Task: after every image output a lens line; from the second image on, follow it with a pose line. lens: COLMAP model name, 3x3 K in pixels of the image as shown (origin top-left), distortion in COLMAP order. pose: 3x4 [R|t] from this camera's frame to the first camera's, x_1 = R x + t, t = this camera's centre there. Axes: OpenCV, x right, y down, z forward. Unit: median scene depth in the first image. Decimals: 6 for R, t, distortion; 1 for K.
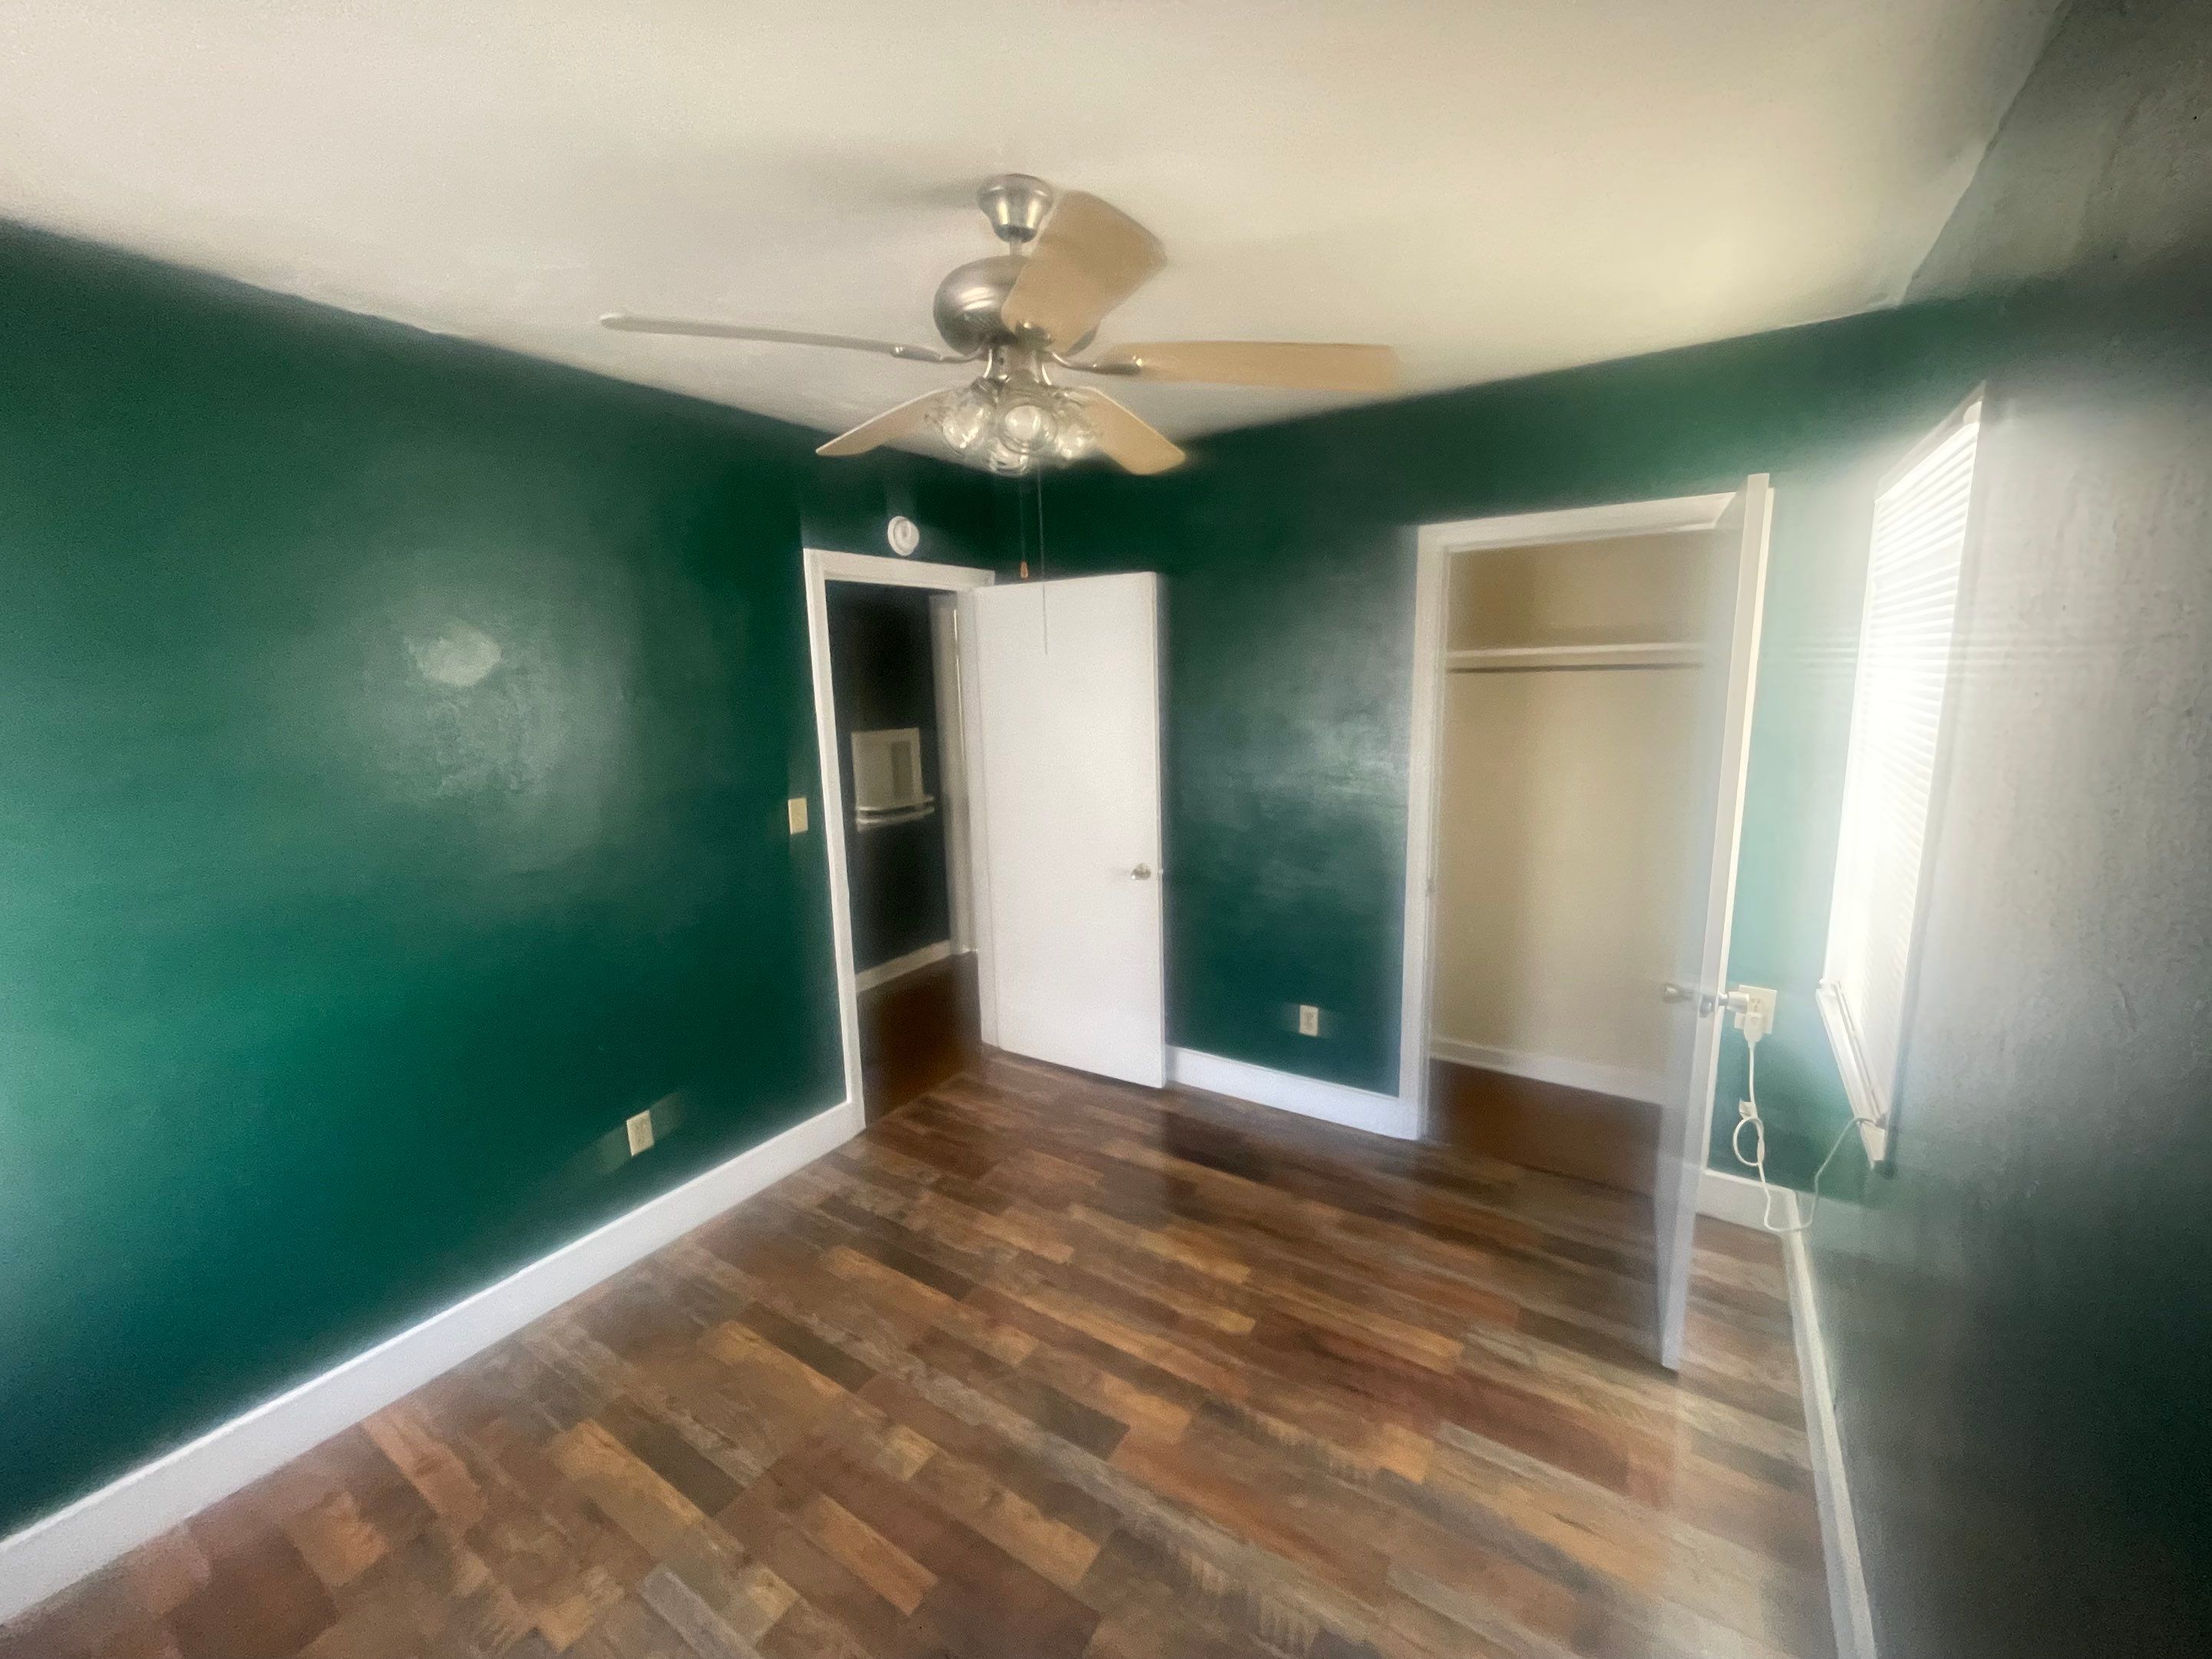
lens RADIAL K [[901.0, 0, 1101.8], [0, 901.0, 830.2], [0, 0, 1]] dist [0.000925, 0.000347]
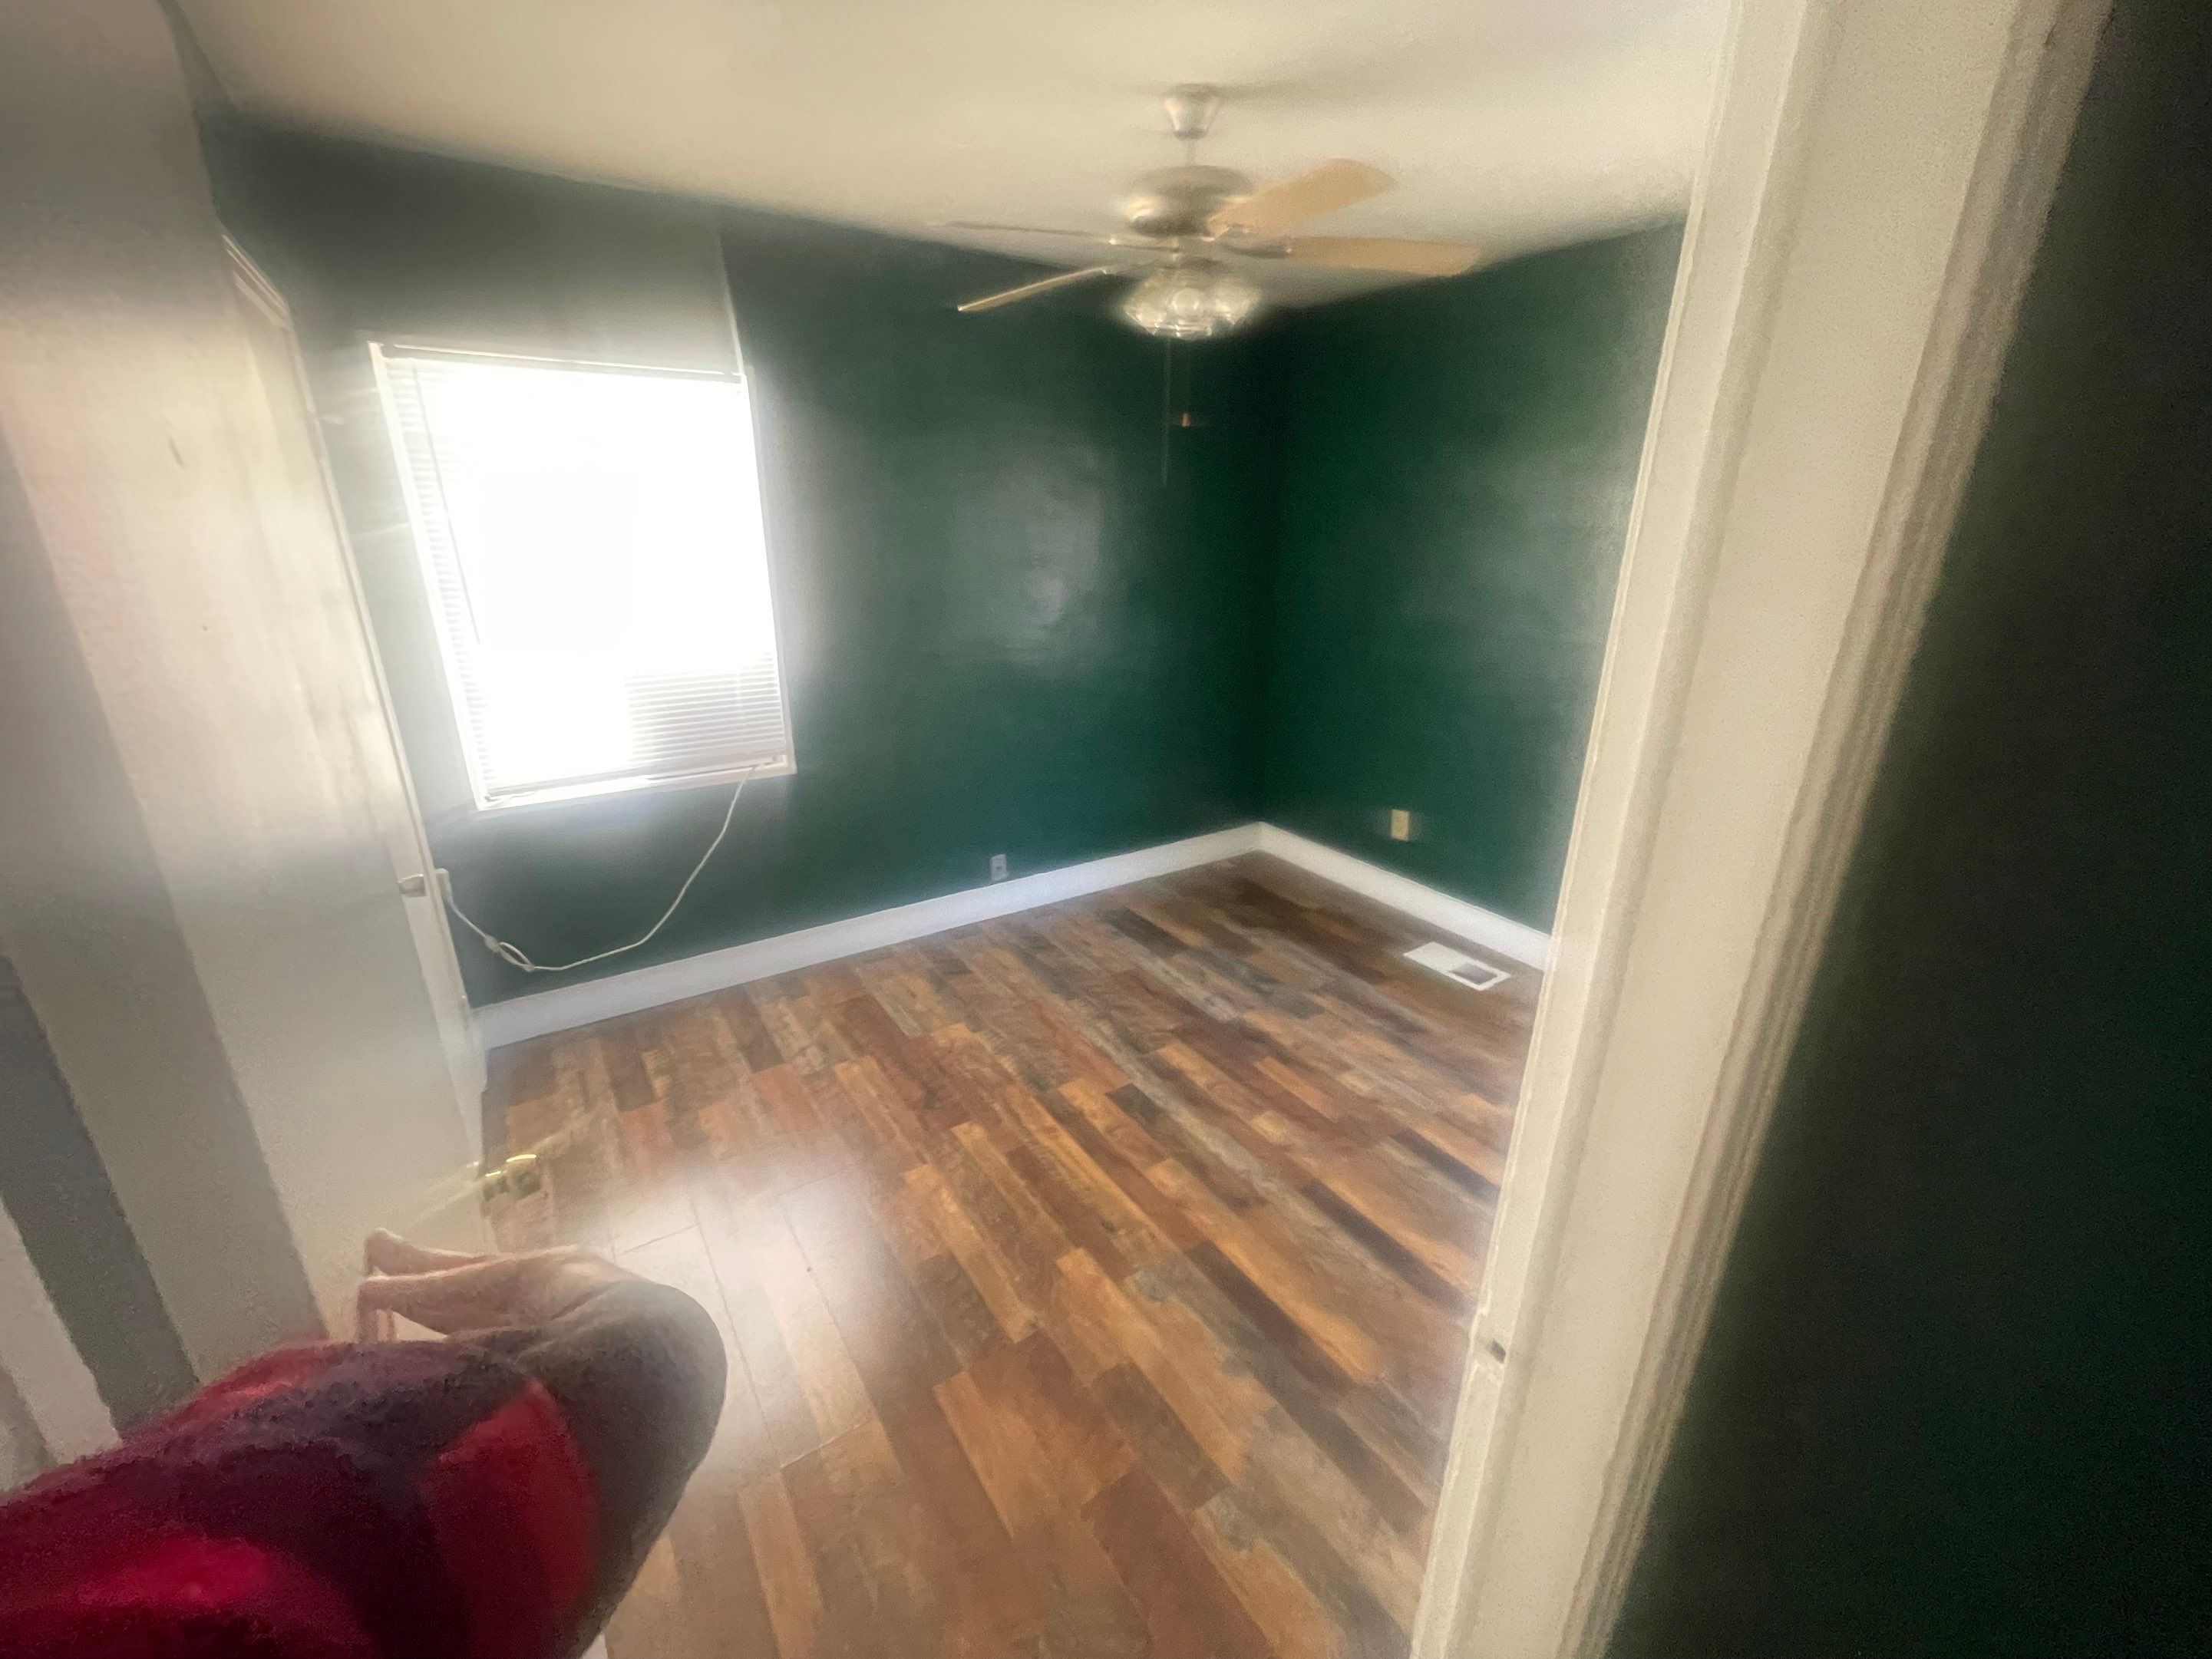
lens RADIAL K [[901.0, 0, 1105.0], [0, 901.0, 829.6], [0, 0, 1]] dist [0.000925, 0.000347]
pose [[-0.923259, -0.105847, 0.369309, -0.379511], [0.087989, 0.877485, 0.471464, -0.280889], [-0.373966, 0.467779, -0.800832, 1.699953]]
